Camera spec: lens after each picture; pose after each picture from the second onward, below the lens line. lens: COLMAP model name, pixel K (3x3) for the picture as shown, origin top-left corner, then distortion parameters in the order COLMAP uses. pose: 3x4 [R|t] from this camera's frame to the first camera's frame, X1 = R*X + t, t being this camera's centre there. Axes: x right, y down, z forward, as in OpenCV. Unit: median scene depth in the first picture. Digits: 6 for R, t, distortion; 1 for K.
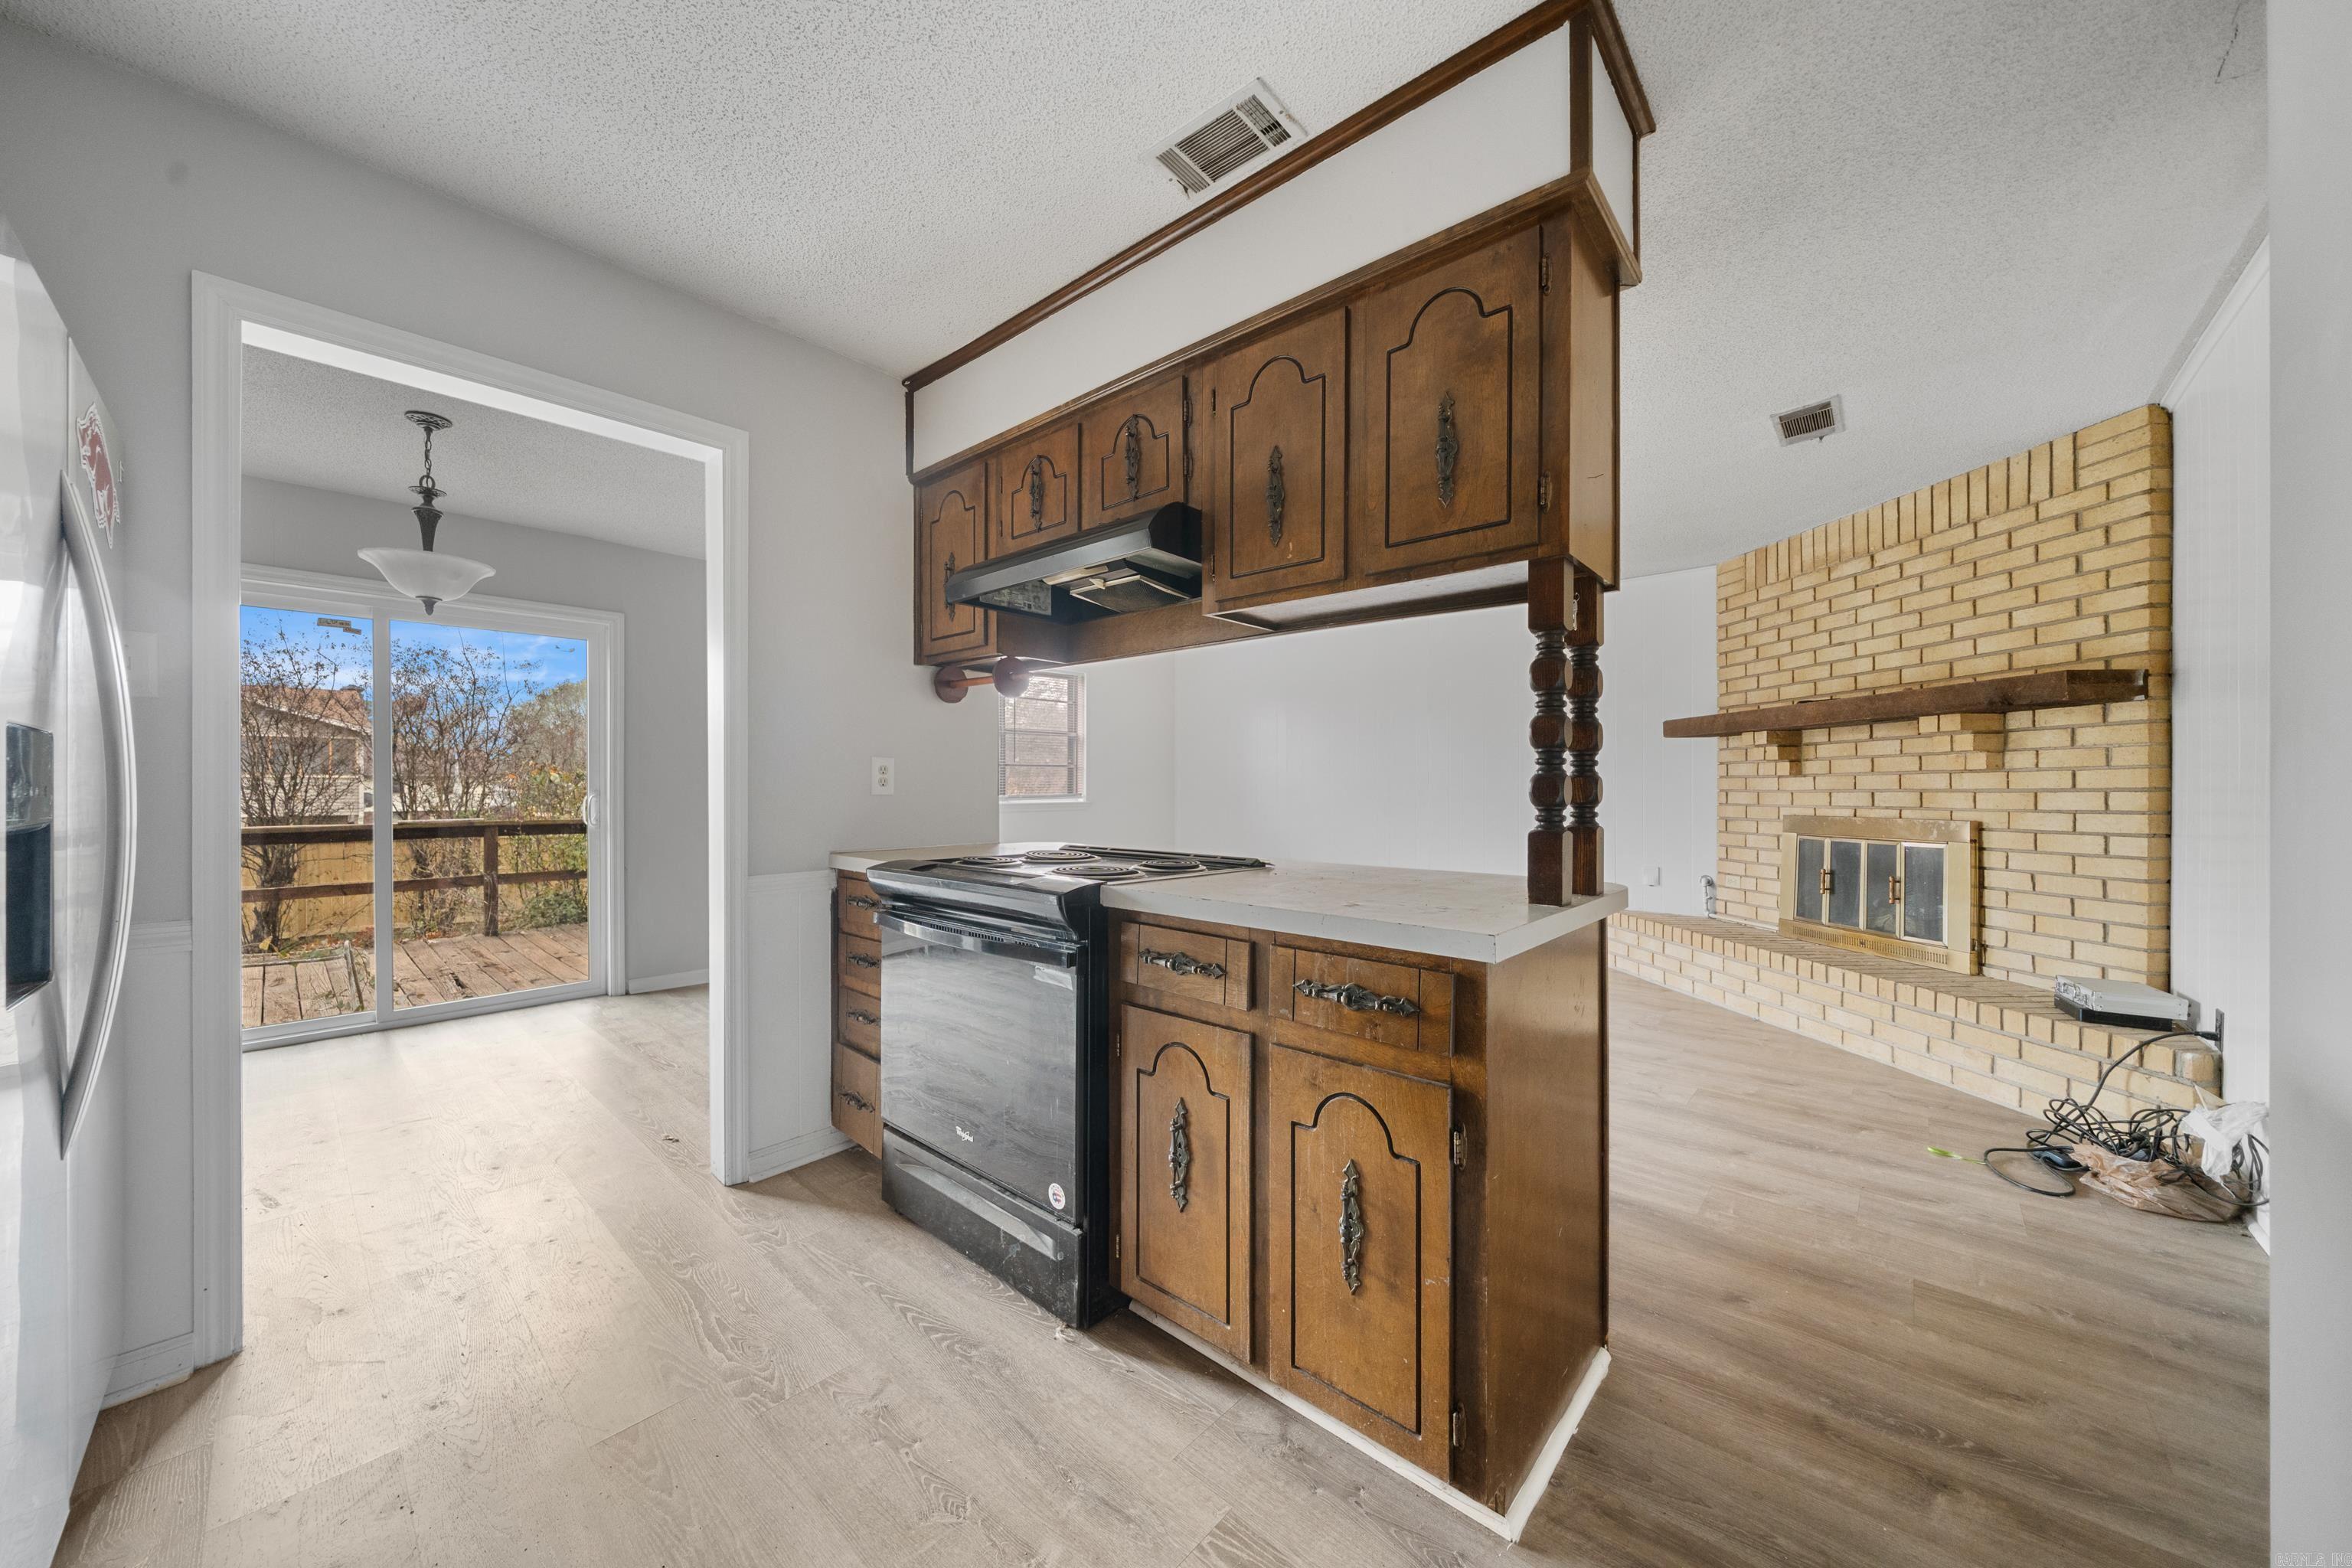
lens RADIAL K [[822.8, 0, 1123.7], [0, 822.8, 787.9], [0, 0, 1]] dist [-0.001267, 0.000036]
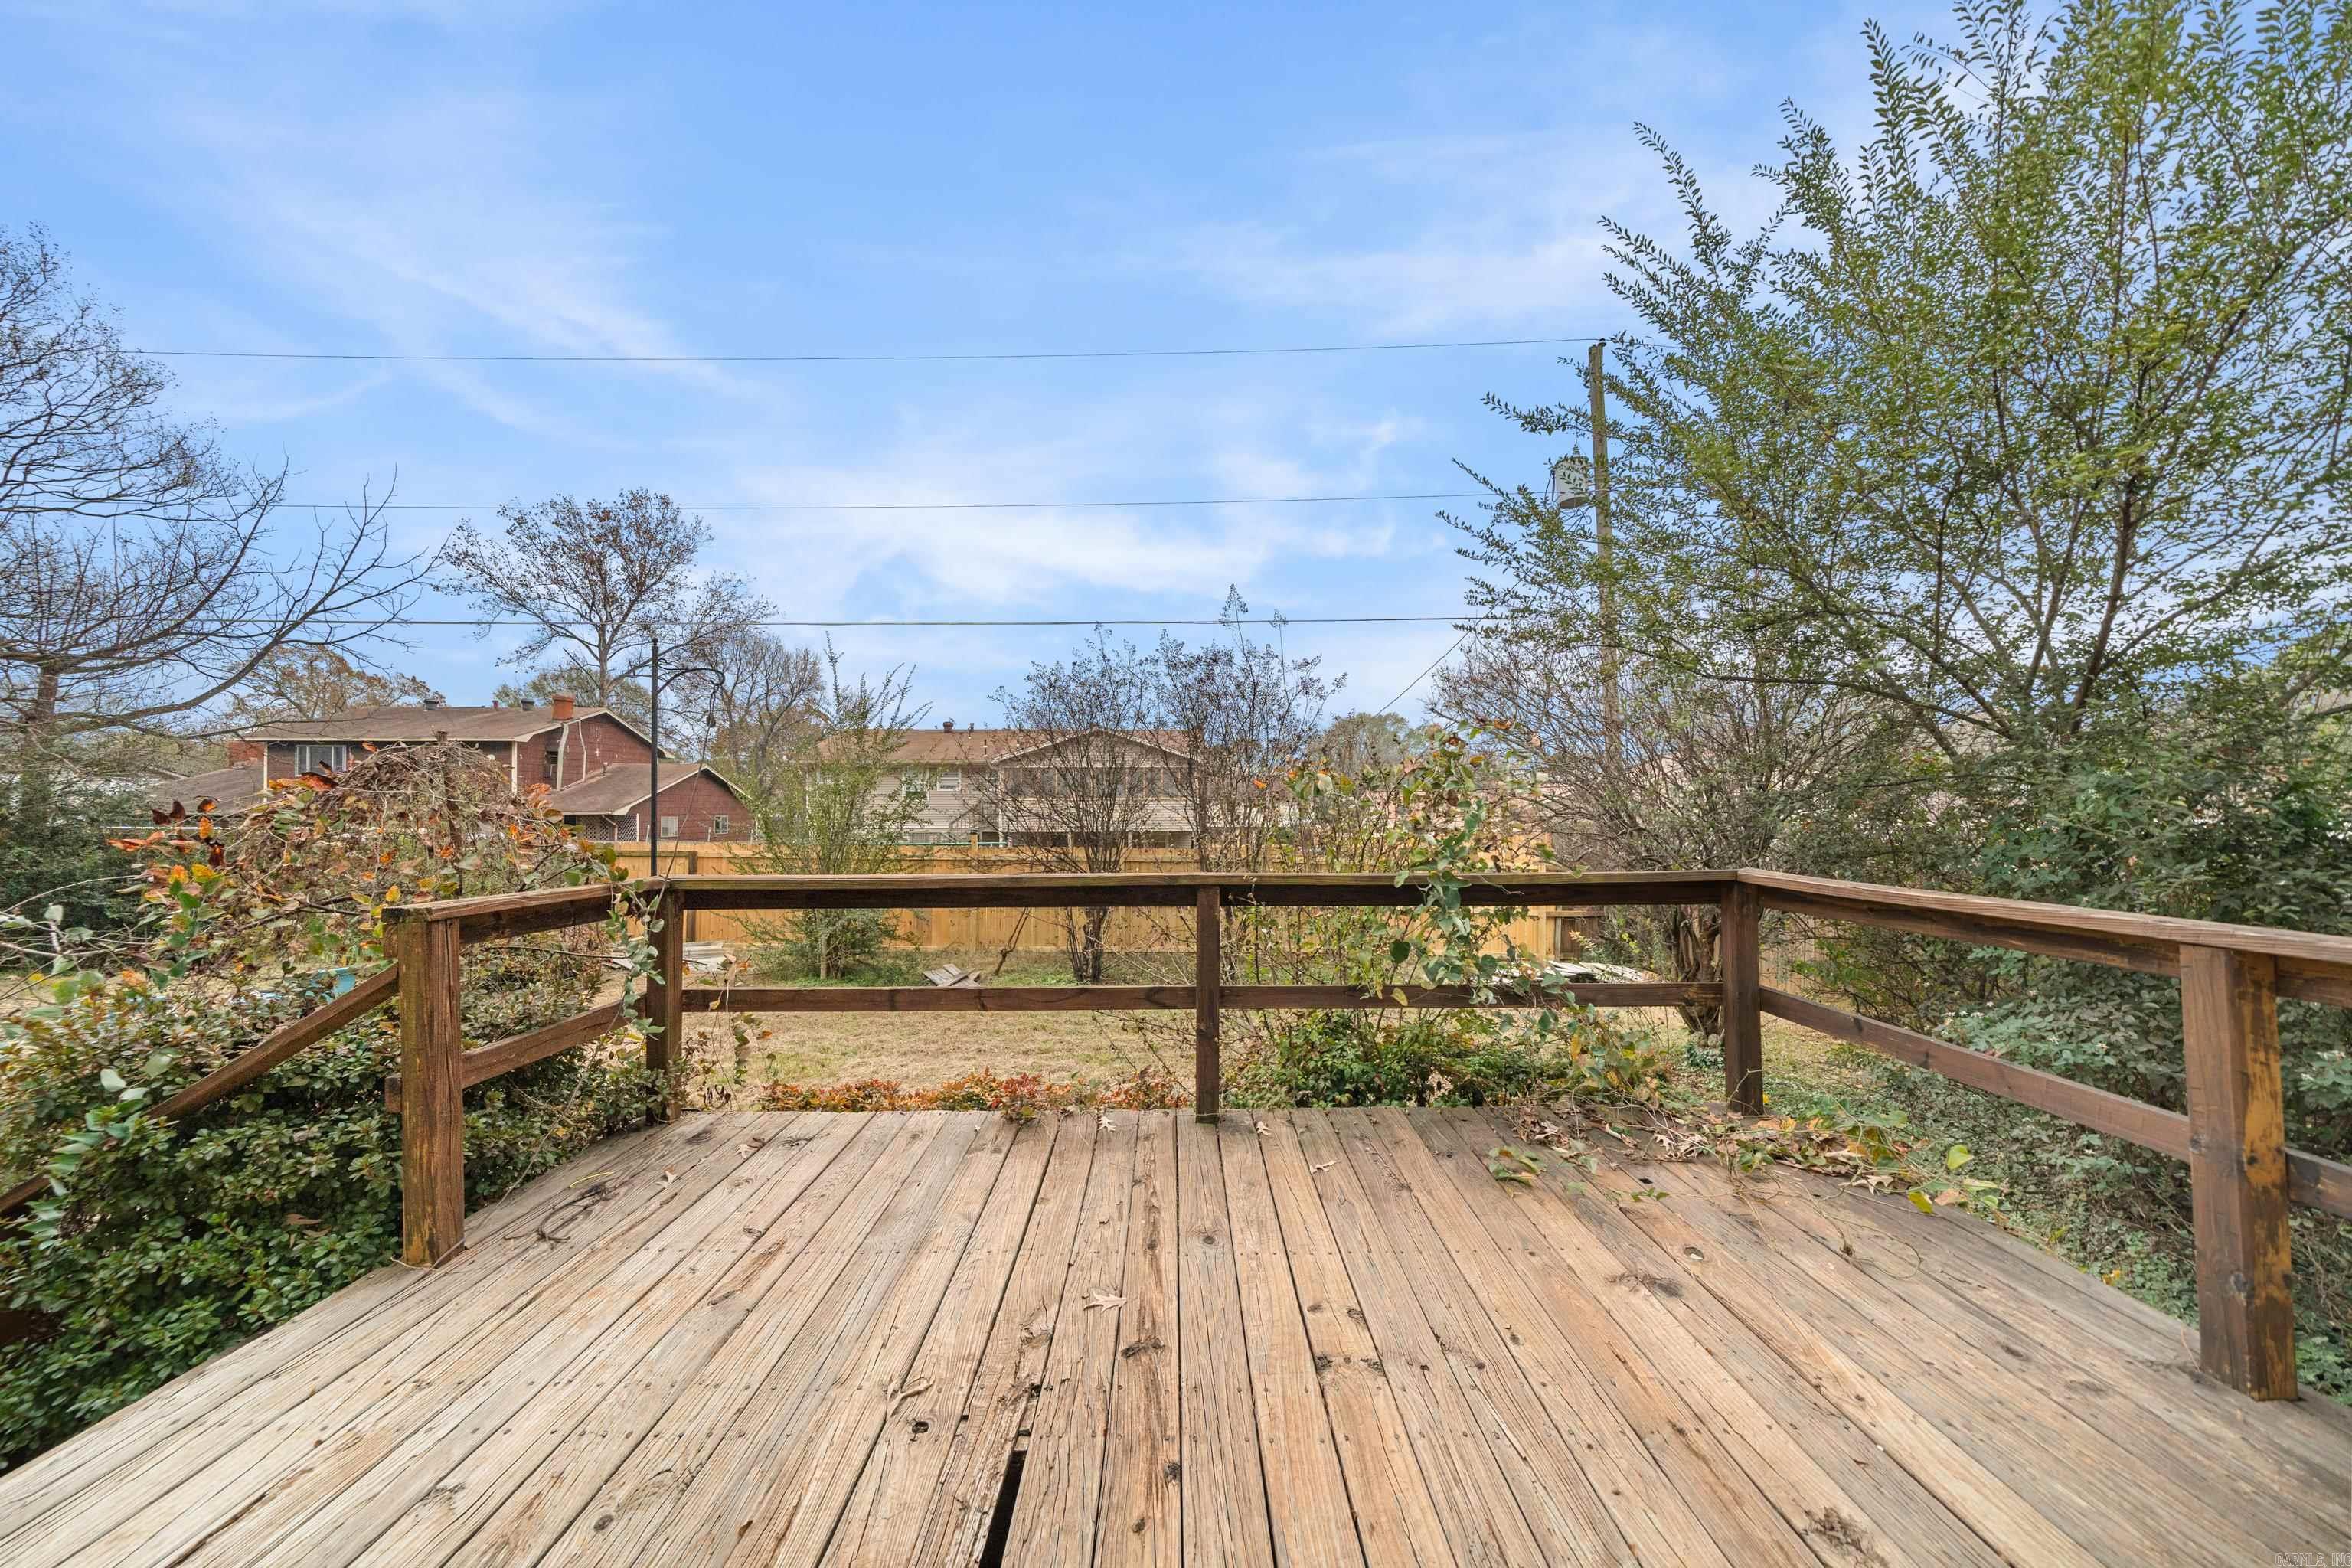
lens RADIAL K [[807.9, 0, 1174.5], [0, 807.9, 788.5], [0, 0, 1]] dist [-0.001414, 0.000047]
pose [[0.693414, -0.017075, -0.720337, -0.995718], [-0.003160, 0.999638, -0.026737, 0.007952], [0.720533, 0.020816, 0.693108, 1.478699]]
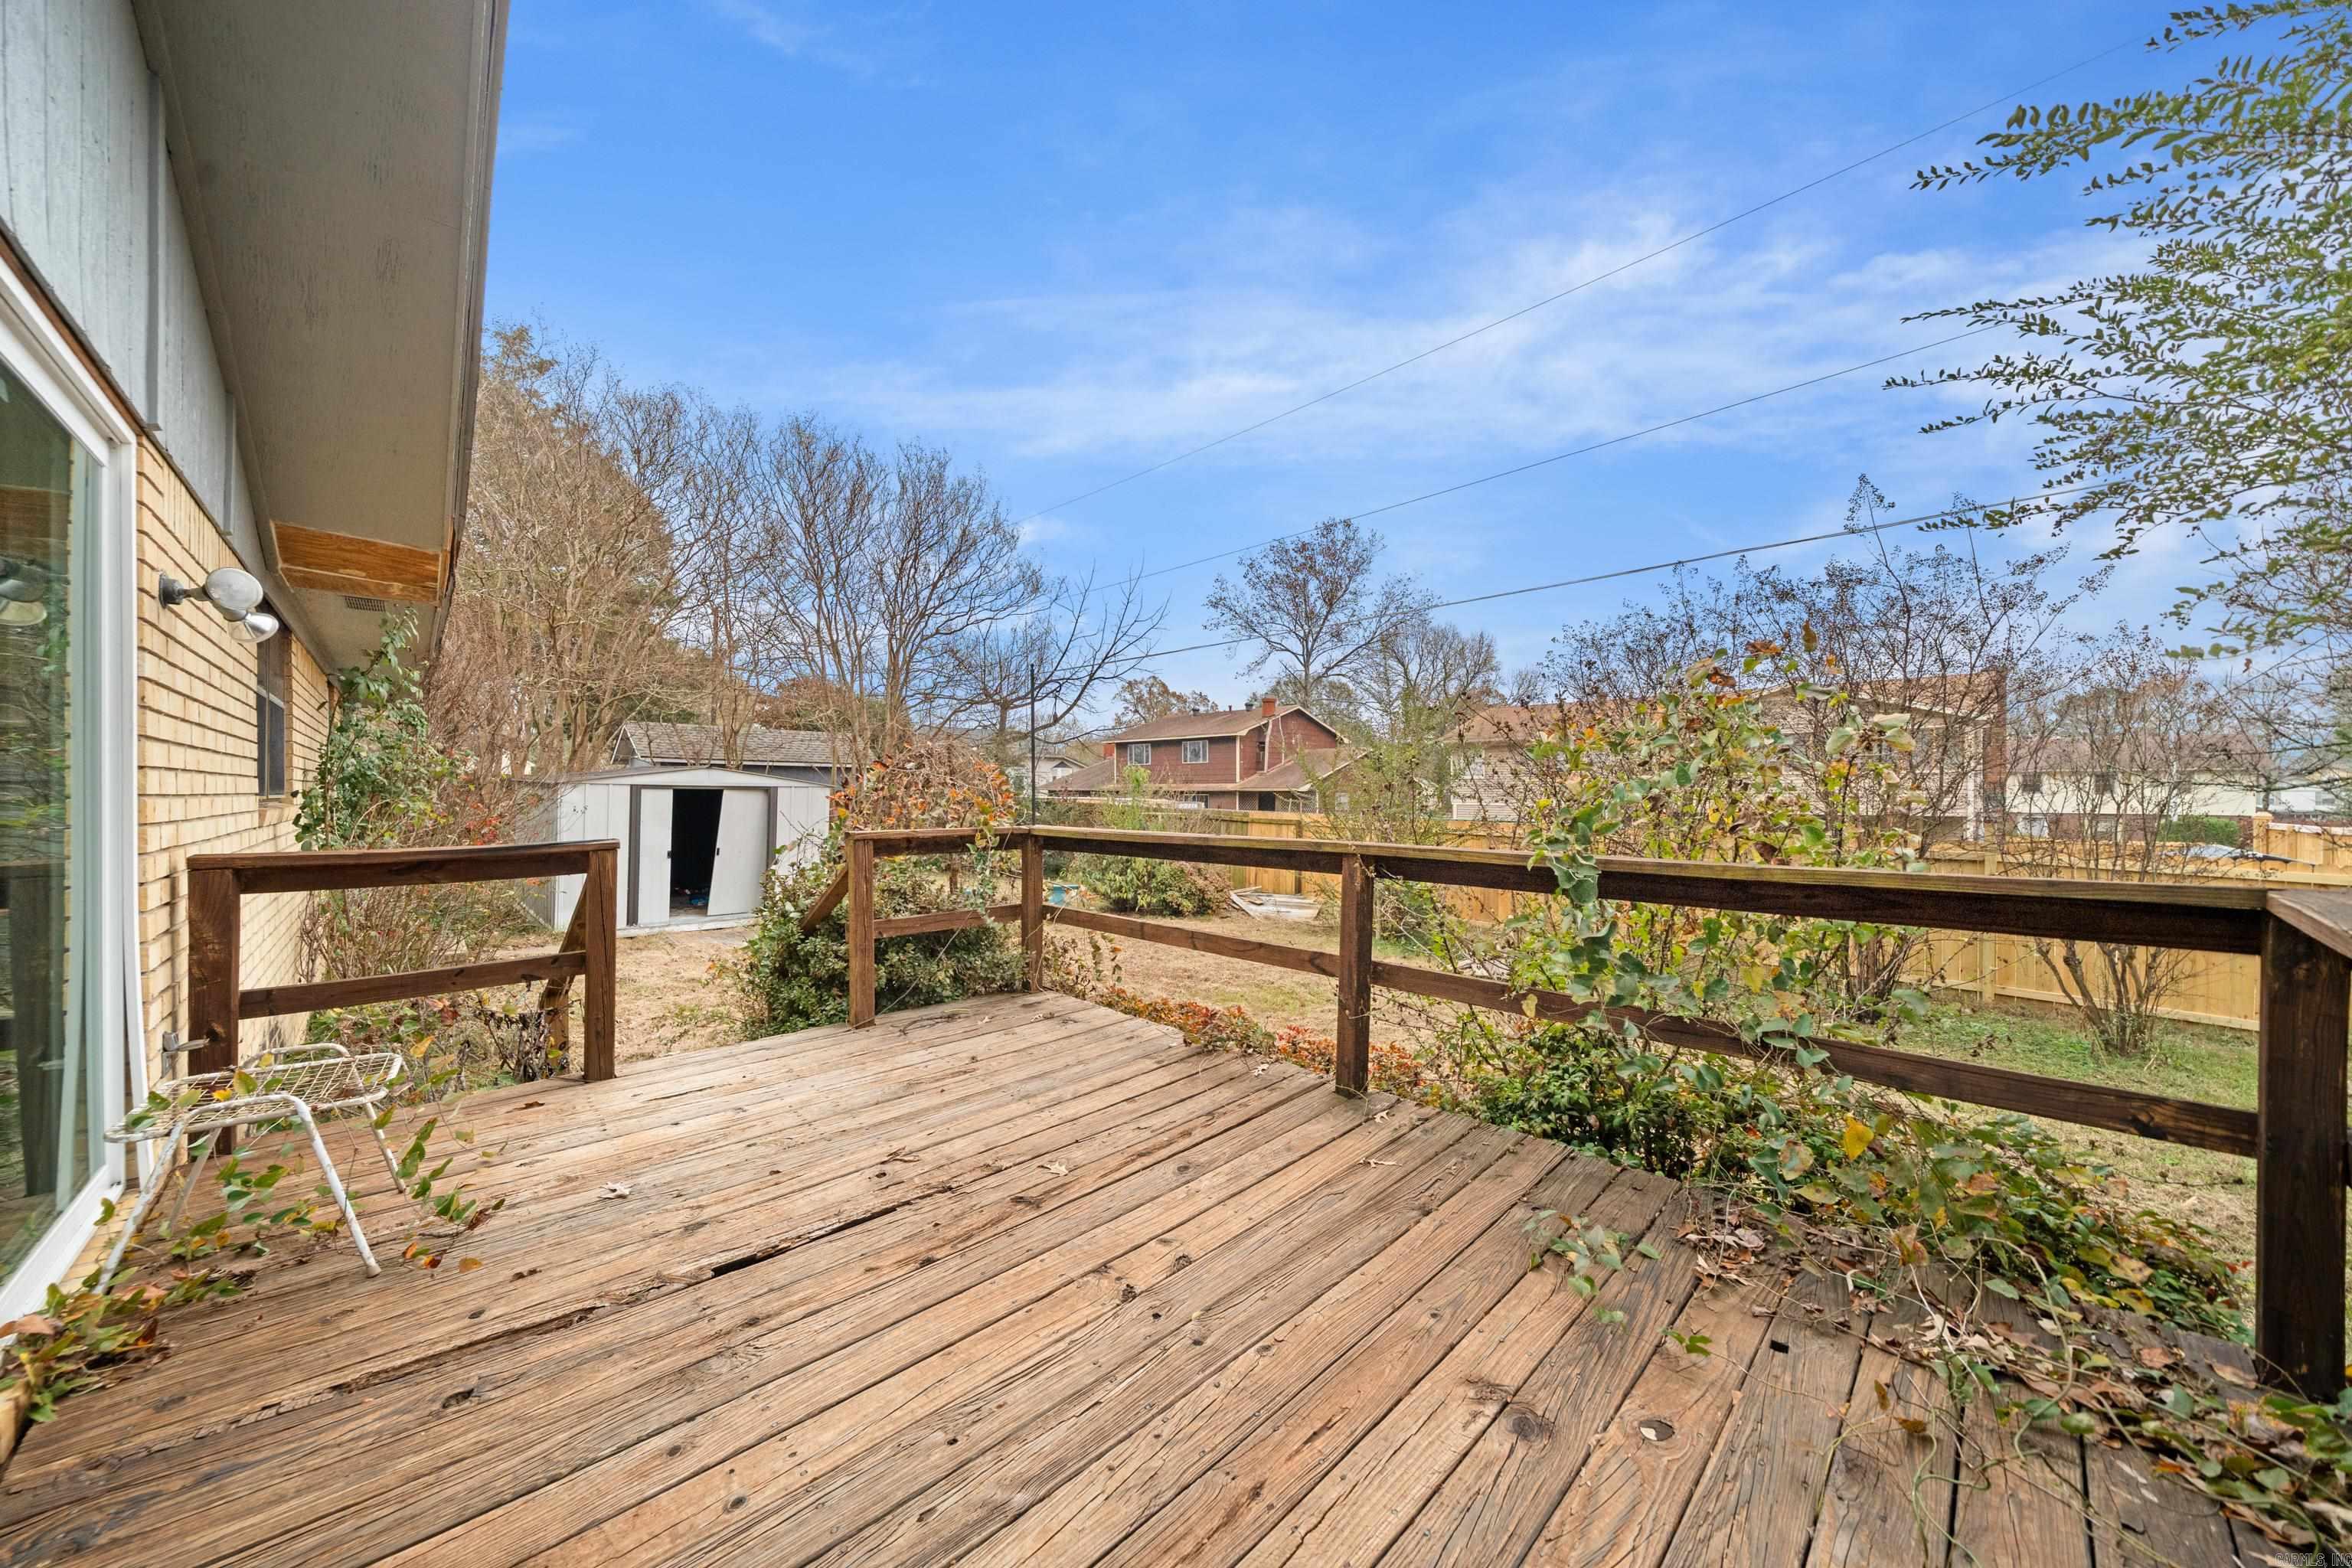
lens RADIAL K [[805.6, 0, 1181.5], [0, 805.6, 777.7], [0, 0, 1]] dist [-0.001325, -0.000003]
pose [[-0.047045, -0.011015, -0.998832, -0.699500], [-0.001982, 0.999938, -0.010934, 0.021296], [0.998891, 0.001465, -0.047064, 2.075738]]
